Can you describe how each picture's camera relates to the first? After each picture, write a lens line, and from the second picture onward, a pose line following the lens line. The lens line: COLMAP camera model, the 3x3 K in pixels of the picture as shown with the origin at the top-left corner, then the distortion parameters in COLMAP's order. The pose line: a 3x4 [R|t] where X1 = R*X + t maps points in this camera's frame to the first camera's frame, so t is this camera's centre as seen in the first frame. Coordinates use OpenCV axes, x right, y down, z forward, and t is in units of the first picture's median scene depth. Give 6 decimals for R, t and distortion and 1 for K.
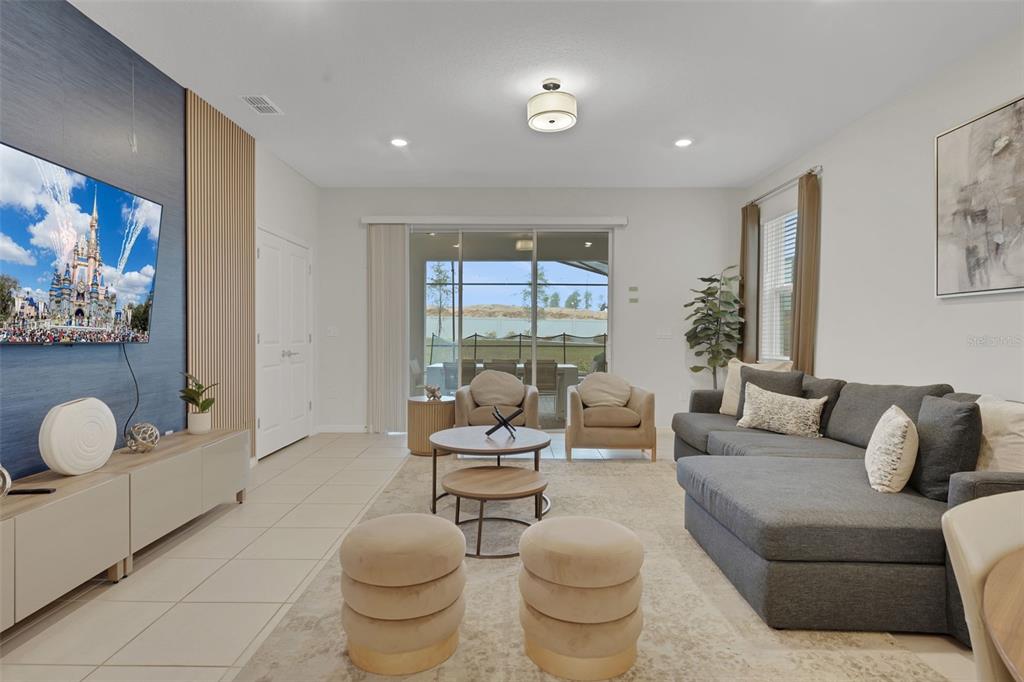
lens RADIAL K [[561.6, 0, 513.1], [0, 561.6, 336.2], [0, 0, 1]] dist [0.002861, 0.001706]
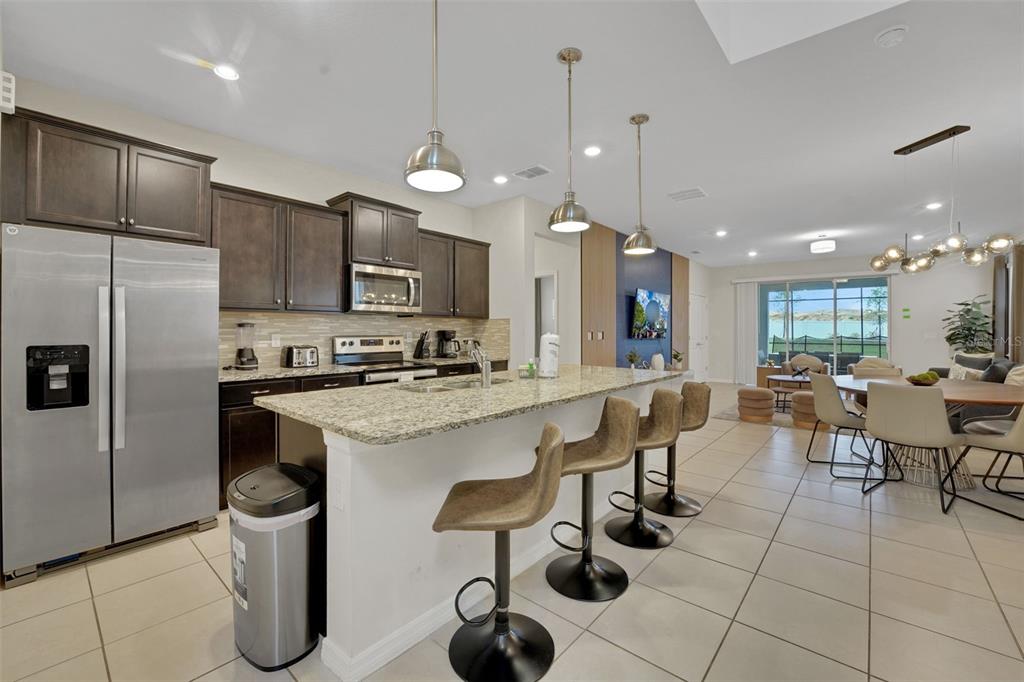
lens RADIAL K [[433.2, 0, 513.3], [0, 433.2, 327.5], [0, 0, 1]] dist [-0.001336, -0.000220]
pose [[0.767470, -0.005137, -0.641065, 0.229878], [-0.006149, 0.999863, -0.015373, -0.006914], [0.641056, 0.015740, 0.767333, -1.257223]]
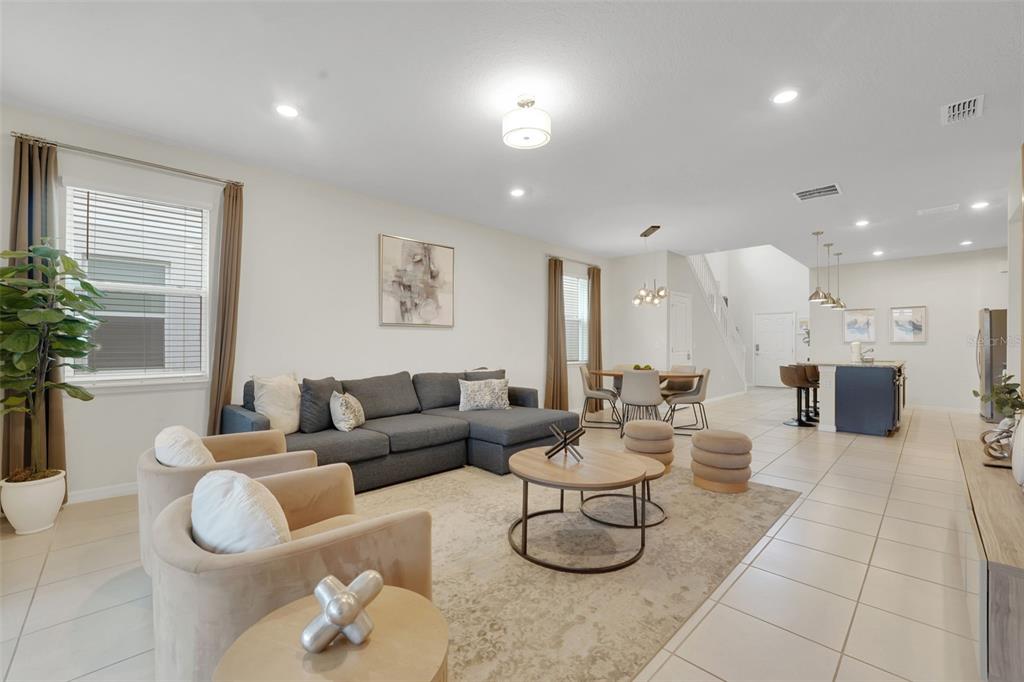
lens RADIAL K [[415.2, 0, 509.9], [0, 415.2, 340.0], [0, 0, 1]] dist [0.009494, -0.000008]
pose [[-0.696877, -0.001459, 0.717189, -0.425446], [0.001126, 0.999994, 0.003128, -0.021038], [-0.717189, 0.002987, -0.696872, 1.461272]]
